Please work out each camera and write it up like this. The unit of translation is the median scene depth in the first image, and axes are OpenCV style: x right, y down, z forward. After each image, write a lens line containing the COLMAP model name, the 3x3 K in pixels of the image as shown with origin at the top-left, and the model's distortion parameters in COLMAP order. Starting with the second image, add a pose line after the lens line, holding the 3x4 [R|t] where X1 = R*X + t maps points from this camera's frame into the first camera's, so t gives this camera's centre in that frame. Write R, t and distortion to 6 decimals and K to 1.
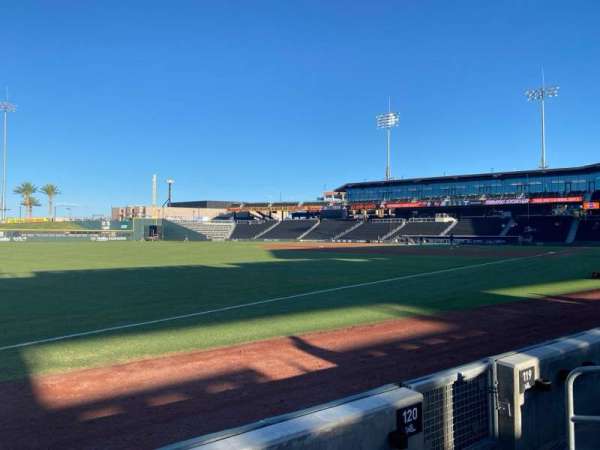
lens RADIAL K [[461.6, 0, 302.8], [0, 461.6, 222.1], [0, 0, 1]] dist [0.050284, -0.057275]
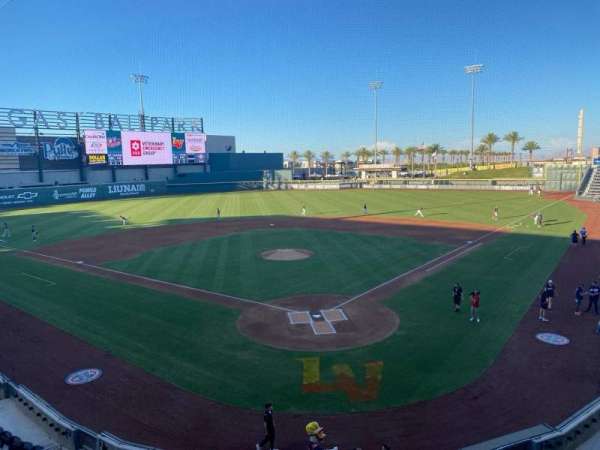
lens RADIAL K [[461.6, 0, 299.6], [0, 461.6, 225.6], [0, 0, 1]] dist [0.050284, -0.057275]
pose [[0.001306, 0.136729, -0.990608, 0.553160], [0.052862, 0.989214, 0.136606, -0.043073], [0.998601, -0.052544, -0.005936, 0.550892]]
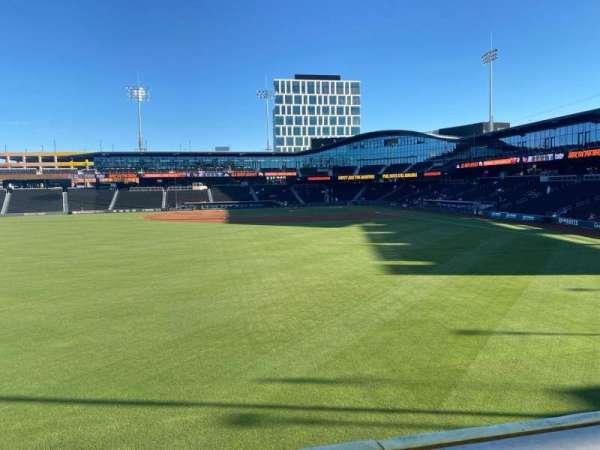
lens RADIAL K [[461.6, 0, 297.0], [0, 461.6, 227.7], [0, 0, 1]] dist [0.050284, -0.057275]
pose [[0.663960, -0.083459, 0.743096, -0.391071], [0.005345, 0.994256, 0.106892, -0.027341], [-0.747749, -0.067000, 0.660592, 0.011234]]
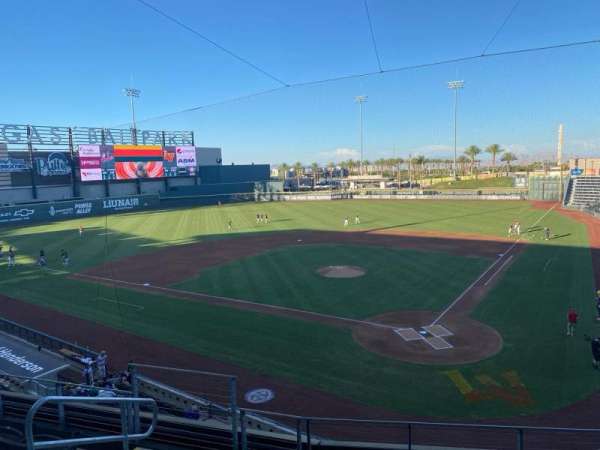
lens RADIAL K [[461.6, 0, 302.5], [0, 461.6, 224.1], [0, 0, 1]] dist [0.050284, -0.057275]
pose [[0.083571, 0.118209, -0.989466, 0.572262], [0.061900, 0.990406, 0.123549, -0.060714], [0.994577, -0.071573, 0.075452, 0.478592]]
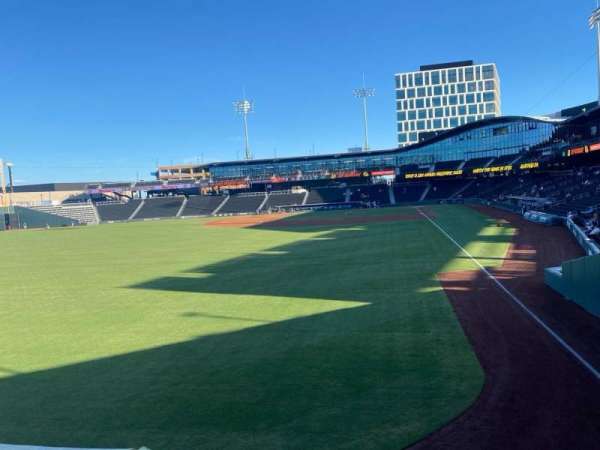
lens RADIAL K [[461.6, 0, 304.0], [0, 461.6, 226.7], [0, 0, 1]] dist [0.050284, -0.057275]
pose [[0.892974, -0.092006, 0.440605, -0.219366], [0.054685, 0.993811, 0.096695, -0.027220], [-0.446774, -0.062251, 0.892478, -0.113392]]
